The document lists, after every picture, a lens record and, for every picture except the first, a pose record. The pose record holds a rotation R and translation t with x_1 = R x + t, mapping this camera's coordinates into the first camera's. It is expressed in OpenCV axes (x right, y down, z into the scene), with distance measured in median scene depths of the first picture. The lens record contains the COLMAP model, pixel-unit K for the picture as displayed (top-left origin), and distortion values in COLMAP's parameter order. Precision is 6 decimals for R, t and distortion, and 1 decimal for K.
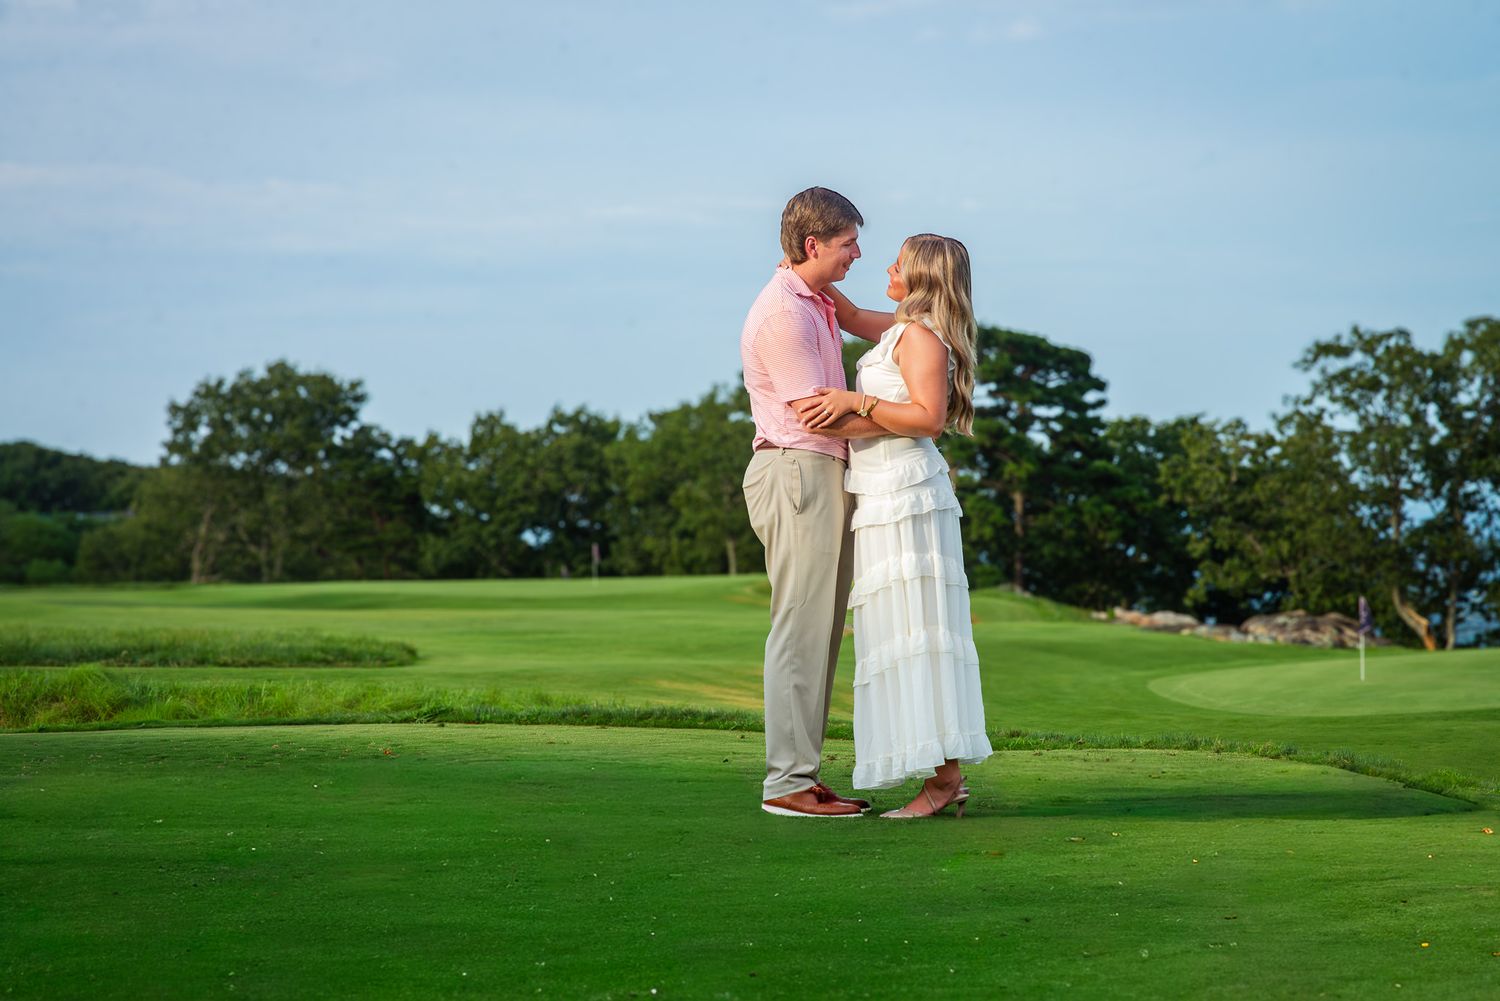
lens RADIAL K [[3697.7, 0, 750.9], [0, 3697.7, 503.2], [0, 0, 1]] dist [-0.017772, 0.000000]
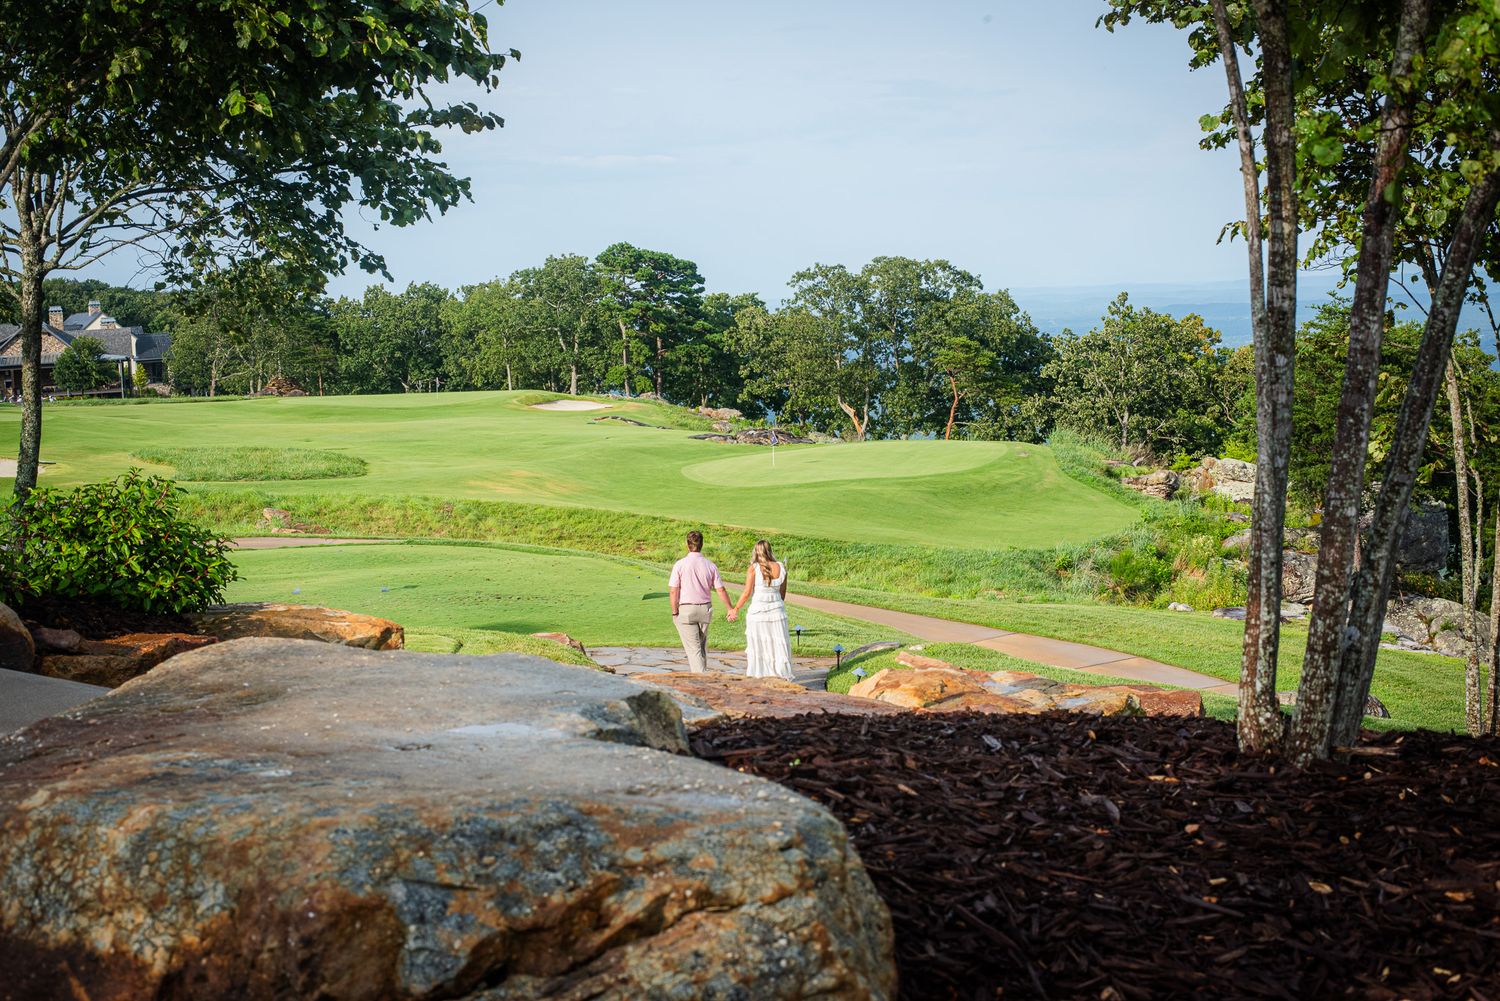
lens RADIAL K [[2200.4, 0, 748.1], [0, 2200.4, 499.9], [0, 0, 1]] dist [-0.076132, 0.000000]
pose [[0.994876, -0.018257, 0.099444, 0.004220], [0.009380, 0.995987, 0.089008, -0.020999], [-0.100670, -0.087619, 0.991054, -0.145200]]
